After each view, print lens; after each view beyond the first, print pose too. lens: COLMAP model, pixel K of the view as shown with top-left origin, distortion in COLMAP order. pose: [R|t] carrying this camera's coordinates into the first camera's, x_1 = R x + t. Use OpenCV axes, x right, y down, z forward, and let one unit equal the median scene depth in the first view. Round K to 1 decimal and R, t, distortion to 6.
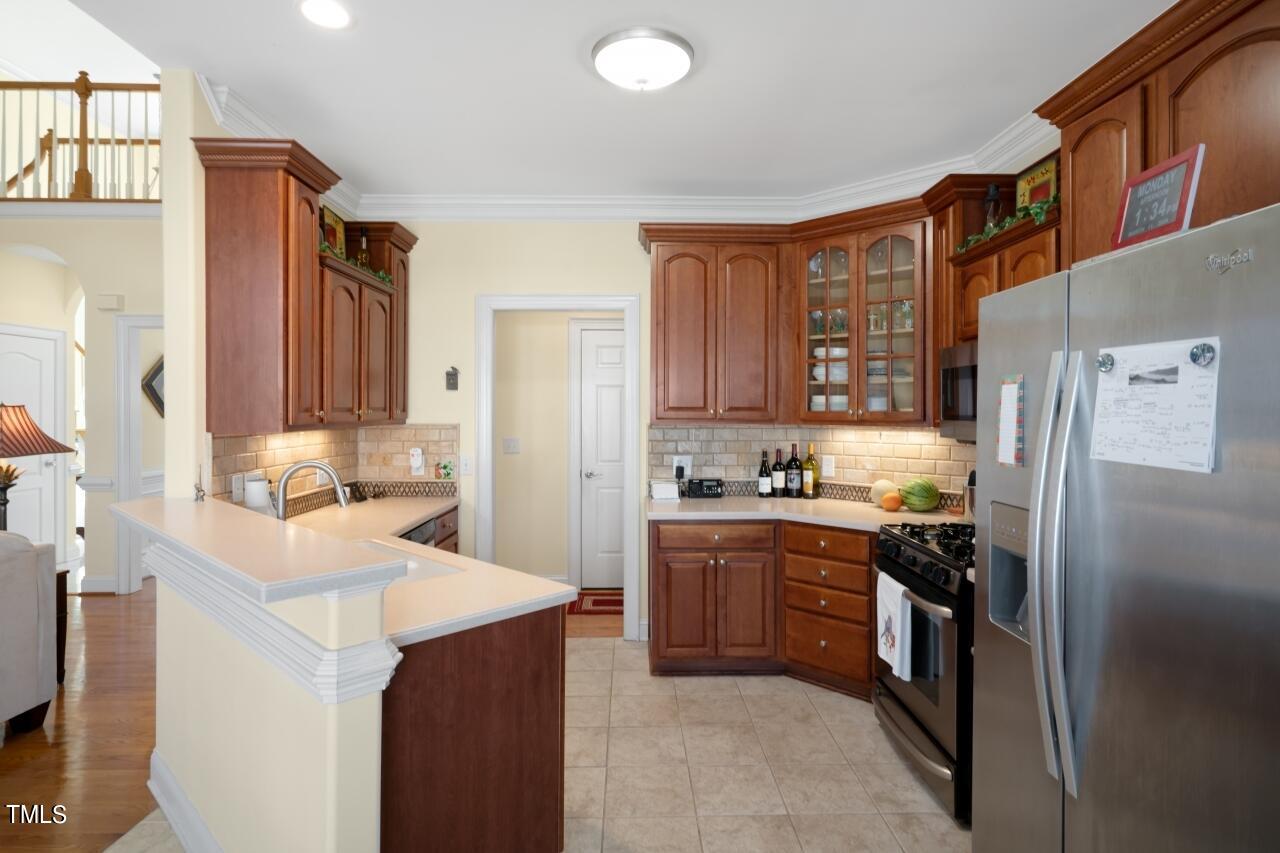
lens RADIAL K [[661.9, 0, 643.4], [0, 661.9, 409.2], [0, 0, 1]] dist [0.002212, -0.000134]
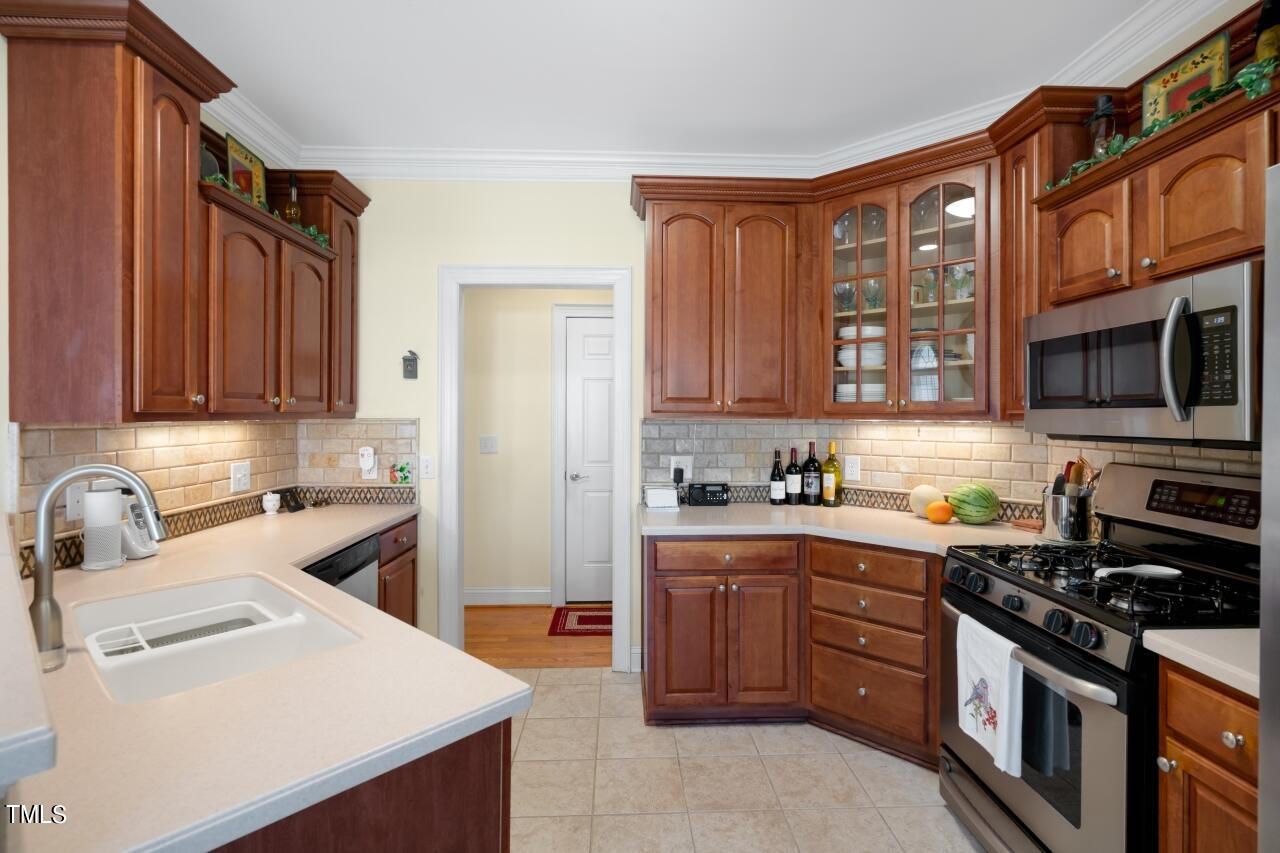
lens RADIAL K [[586.9, 0, 643.1], [0, 586.9, 416.1], [0, 0, 1]] dist [-0.006019, 0.000655]
pose [[0.999774, 0.001525, 0.021181, -0.007291], [-0.001579, 0.999996, 0.002505, 0.018163], [-0.021178, -0.002538, 0.999773, 0.261186]]
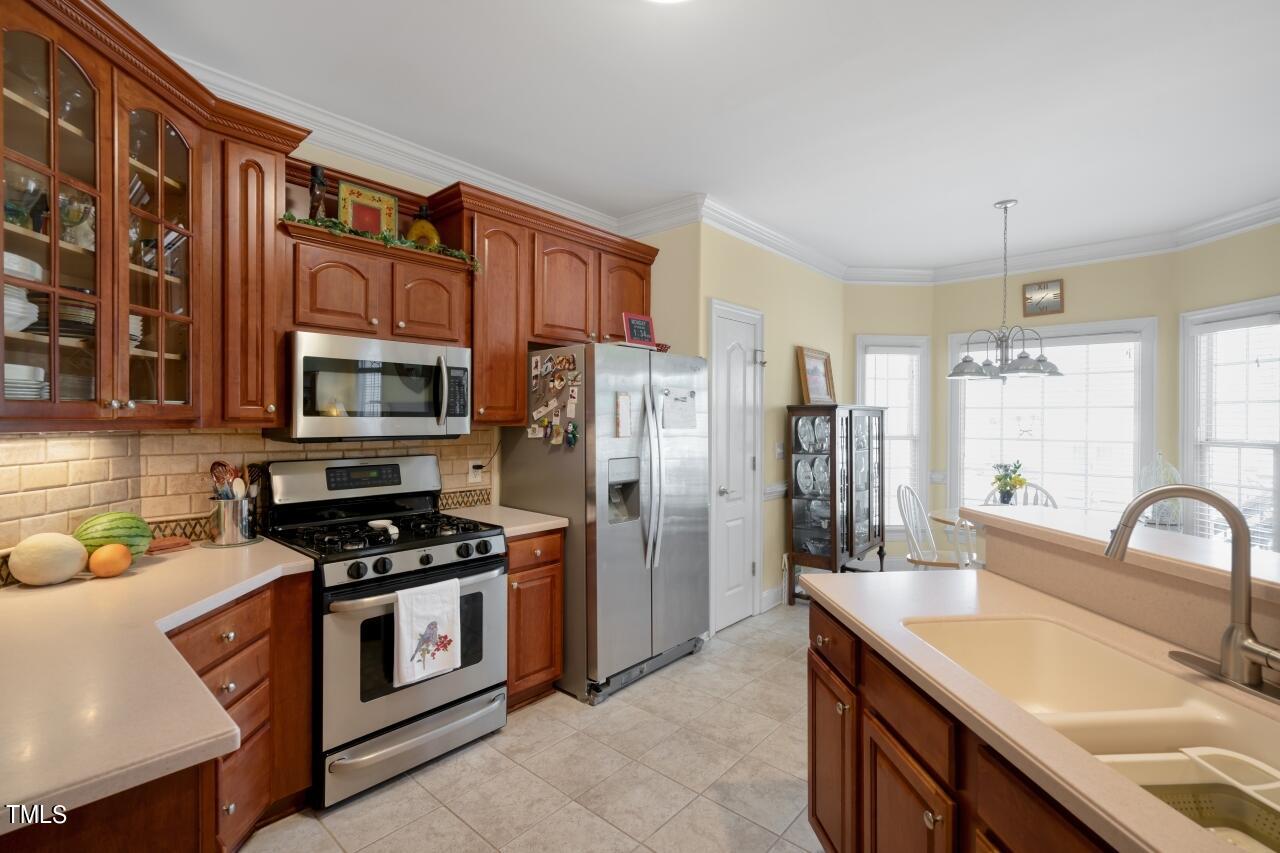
lens RADIAL K [[581.0, 0, 641.8], [0, 581.0, 422.4], [0, 0, 1]] dist [-0.003667, 0.004516]
pose [[-0.737939, -0.010344, 0.674788, -0.284632], [-0.006553, 0.999945, 0.008162, 0.011457], [-0.674836, 0.001601, -0.737966, 0.983840]]
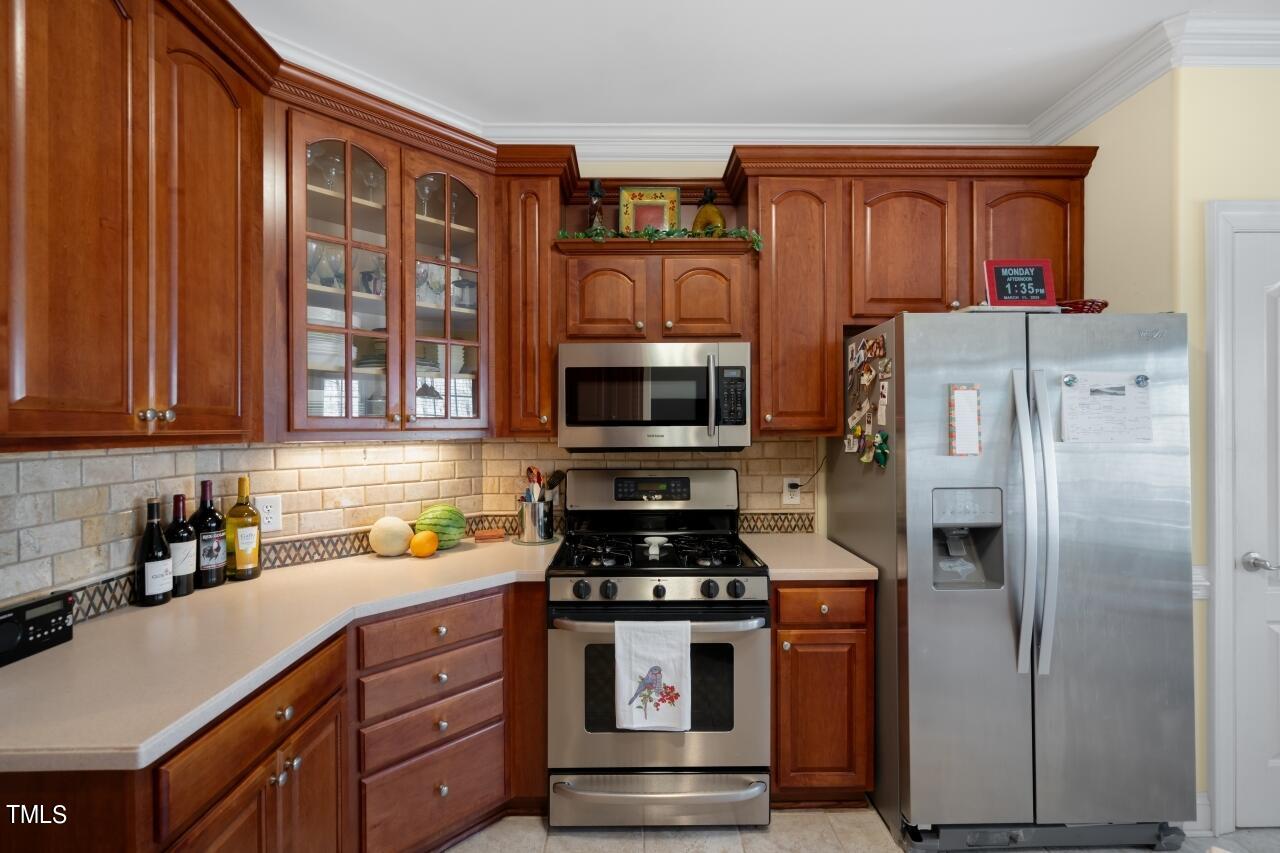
lens RADIAL K [[576.4, 0, 640.8], [0, 576.4, 427.8], [0, 0, 1]] dist [-0.003503, 0.001321]
pose [[-0.001410, -0.004013, 0.999991, -0.231440], [0.003855, 0.999984, 0.004018, 0.011509], [-0.999992, 0.003861, -0.001395, 0.709531]]
